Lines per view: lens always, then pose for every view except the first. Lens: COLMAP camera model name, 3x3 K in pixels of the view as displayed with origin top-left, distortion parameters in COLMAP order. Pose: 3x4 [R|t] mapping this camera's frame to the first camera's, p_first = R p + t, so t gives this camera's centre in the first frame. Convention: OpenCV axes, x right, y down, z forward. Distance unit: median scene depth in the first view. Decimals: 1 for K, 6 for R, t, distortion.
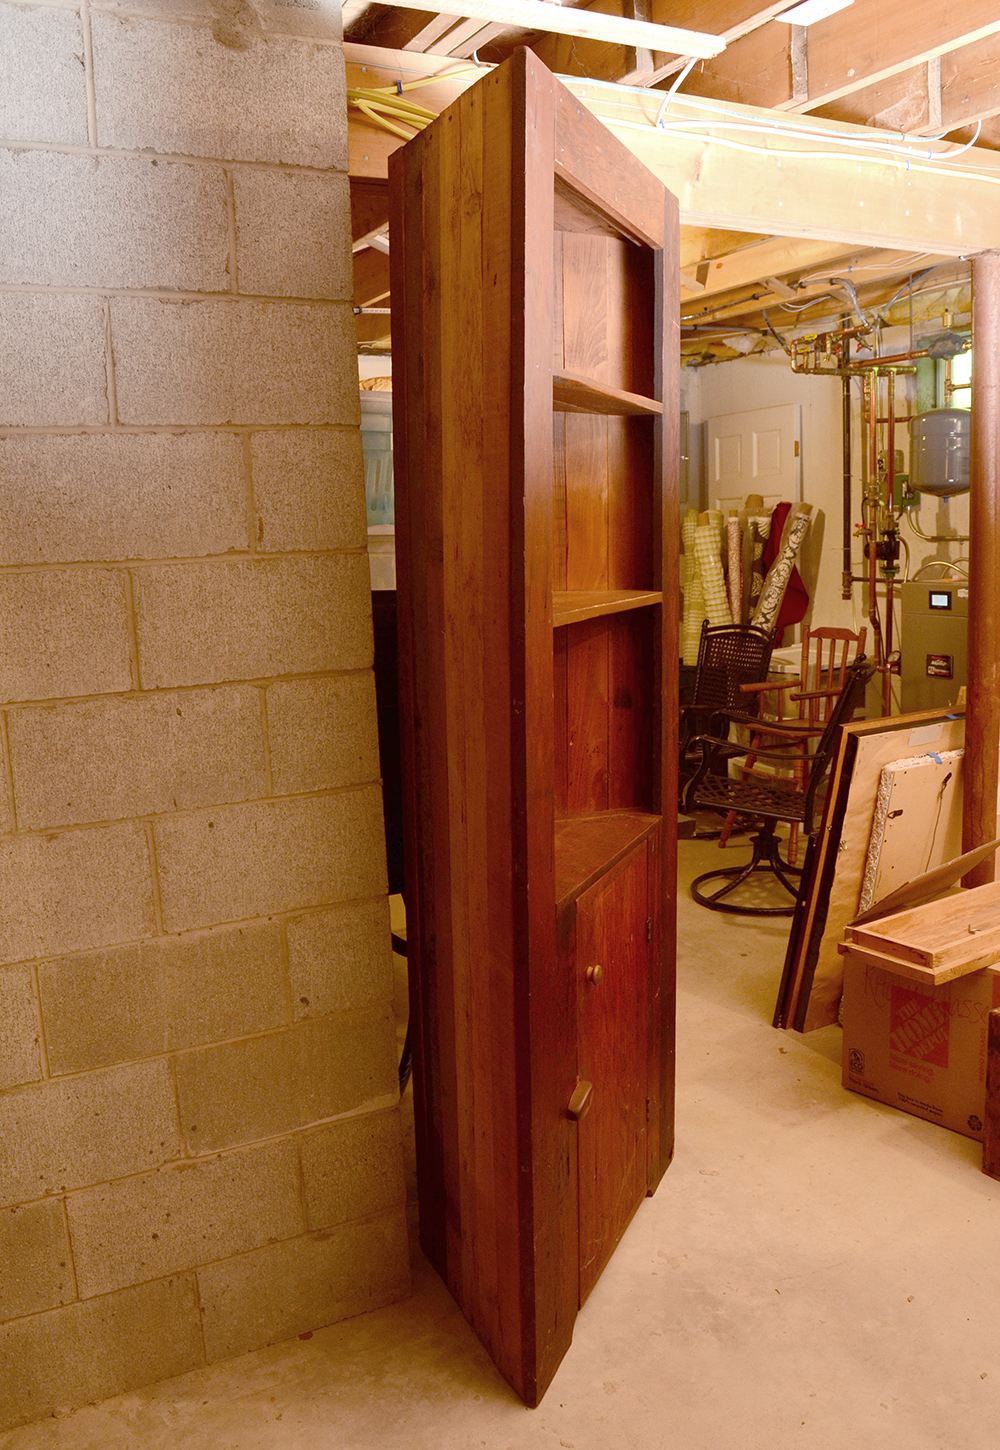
lens RADIAL K [[1216.8, 0, 499.5], [0, 1216.8, 741.0], [0, 0, 1]] dist [-0.079722, 0.014354]
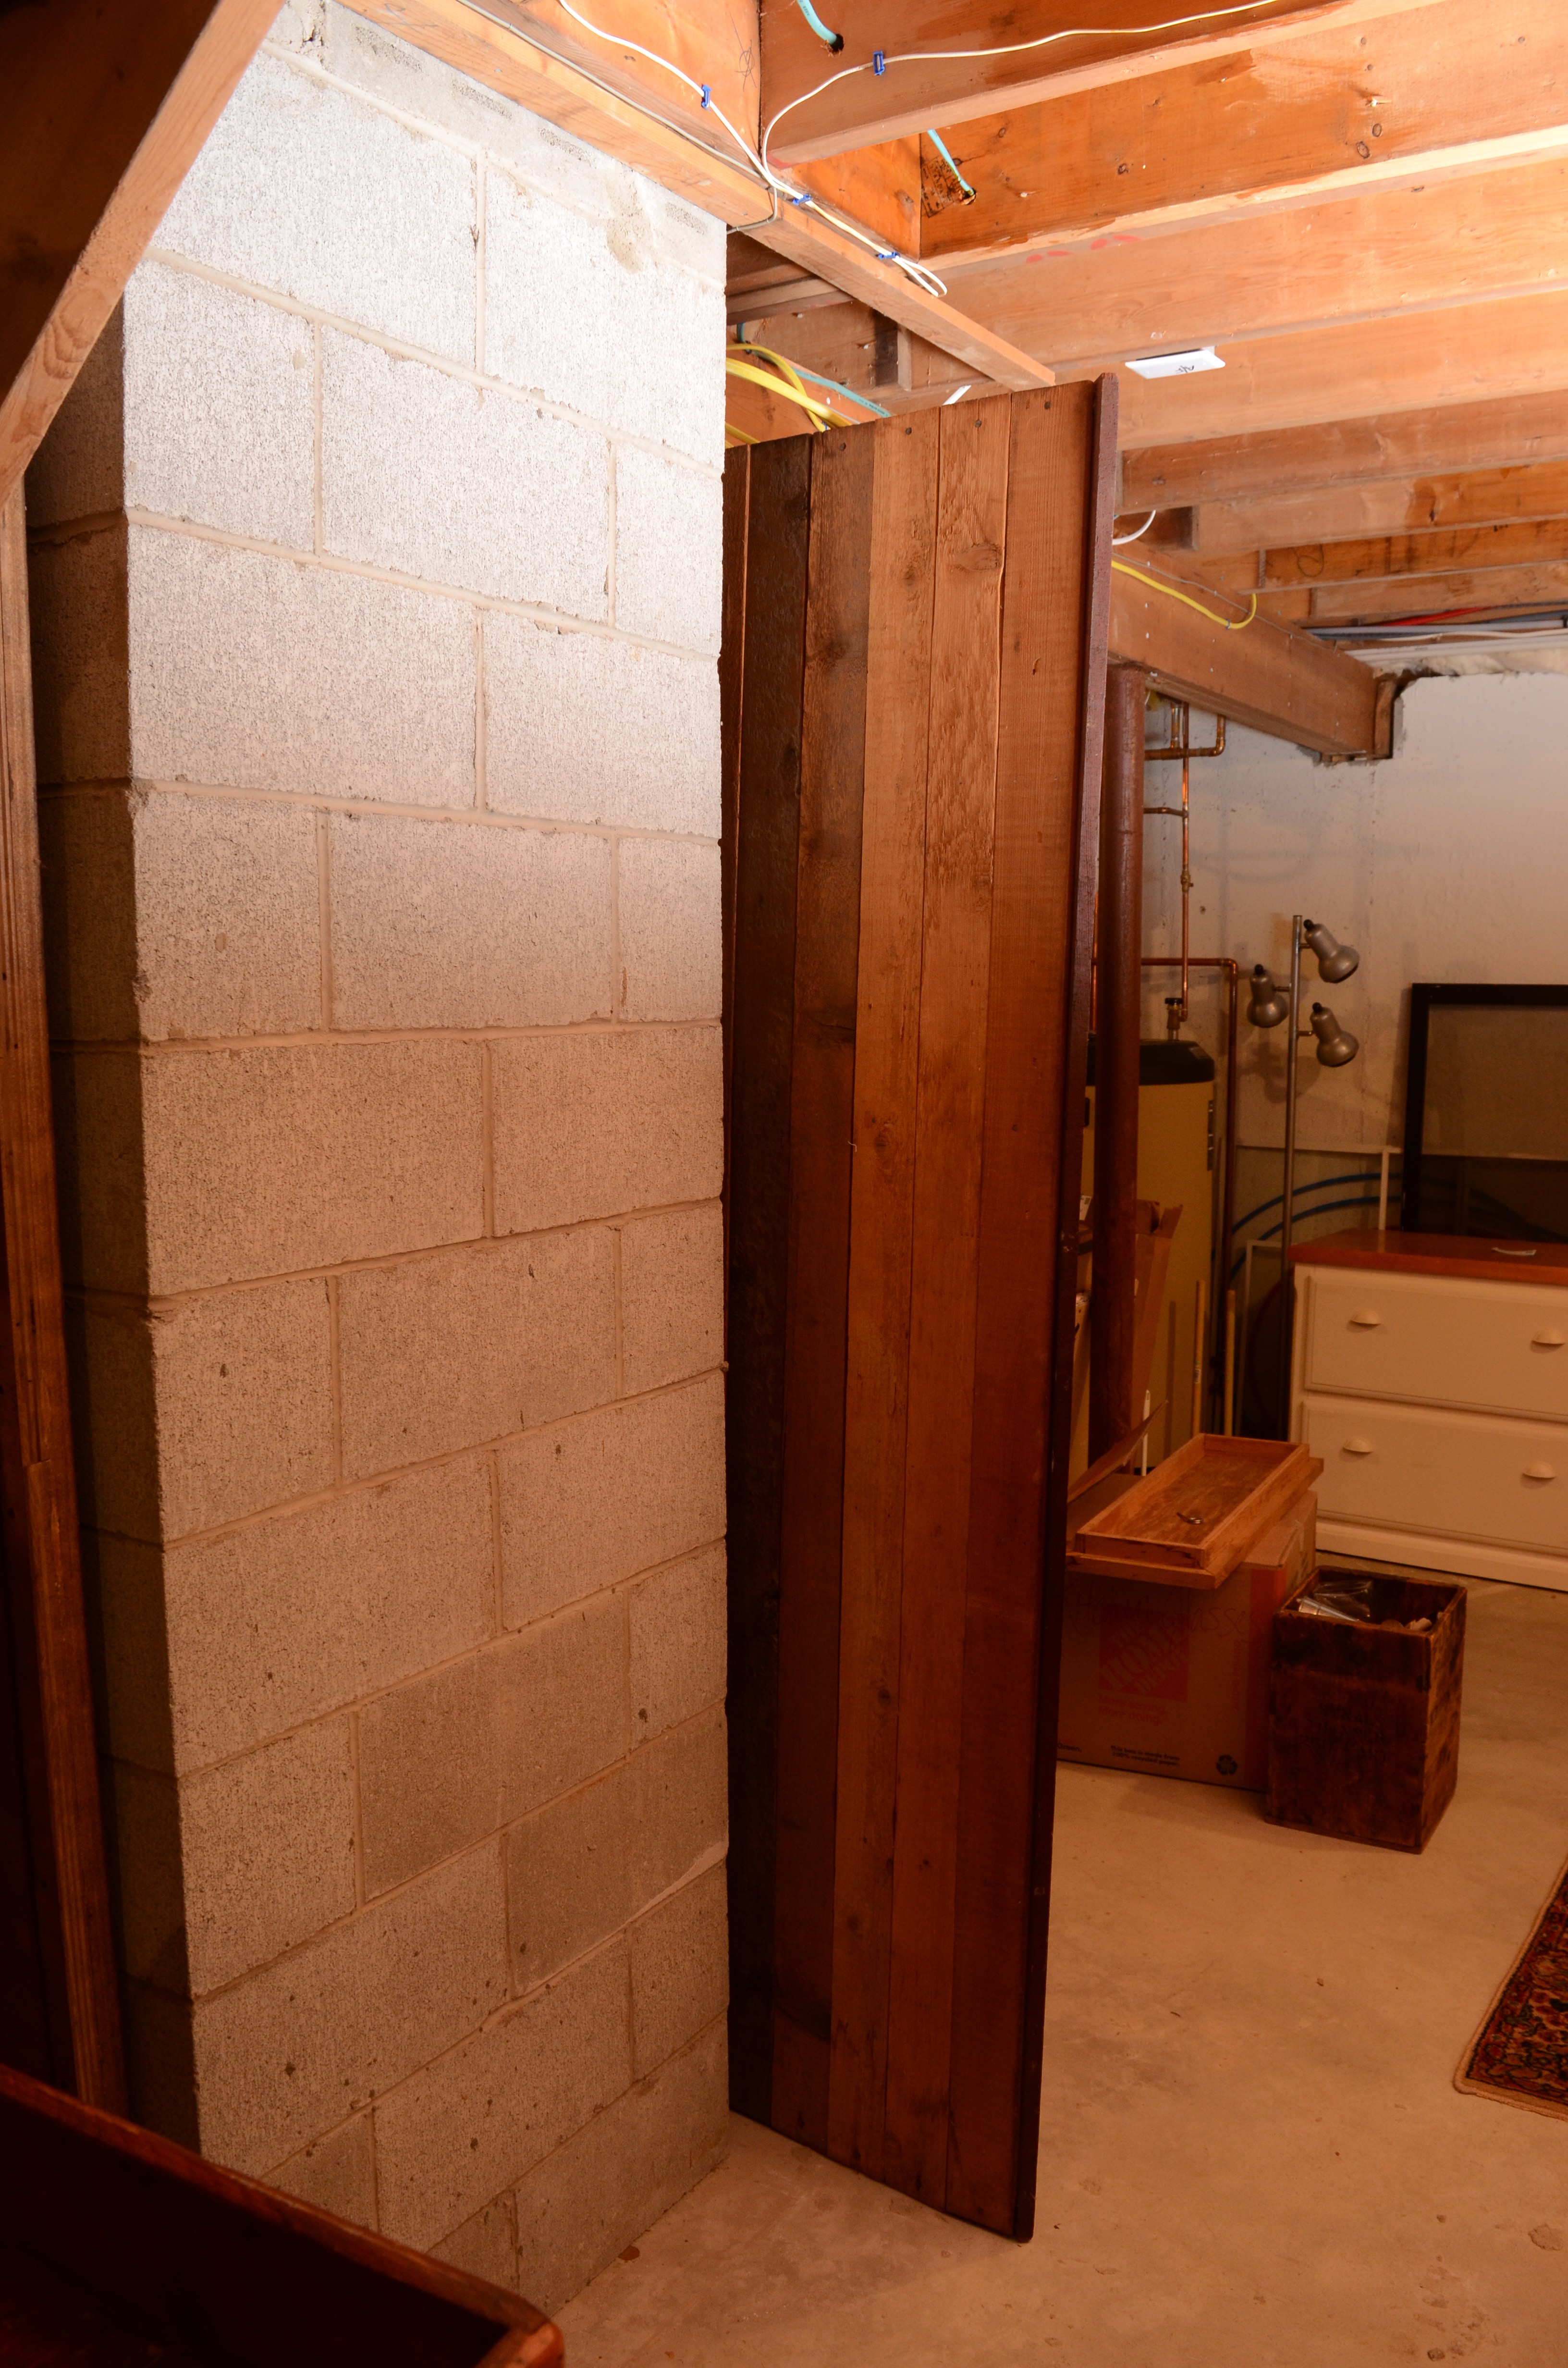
lens RADIAL K [[1826.3, 0, 784.0], [0, 1826.3, 1184.0], [0, 0, 1]] dist [-0.077369, 0.007535]
pose [[0.875000, -0.014364, 0.483910, -0.612922], [0.048558, 0.997123, -0.058204, -0.007476], [-0.481682, 0.074426, 0.873180, 0.110422]]
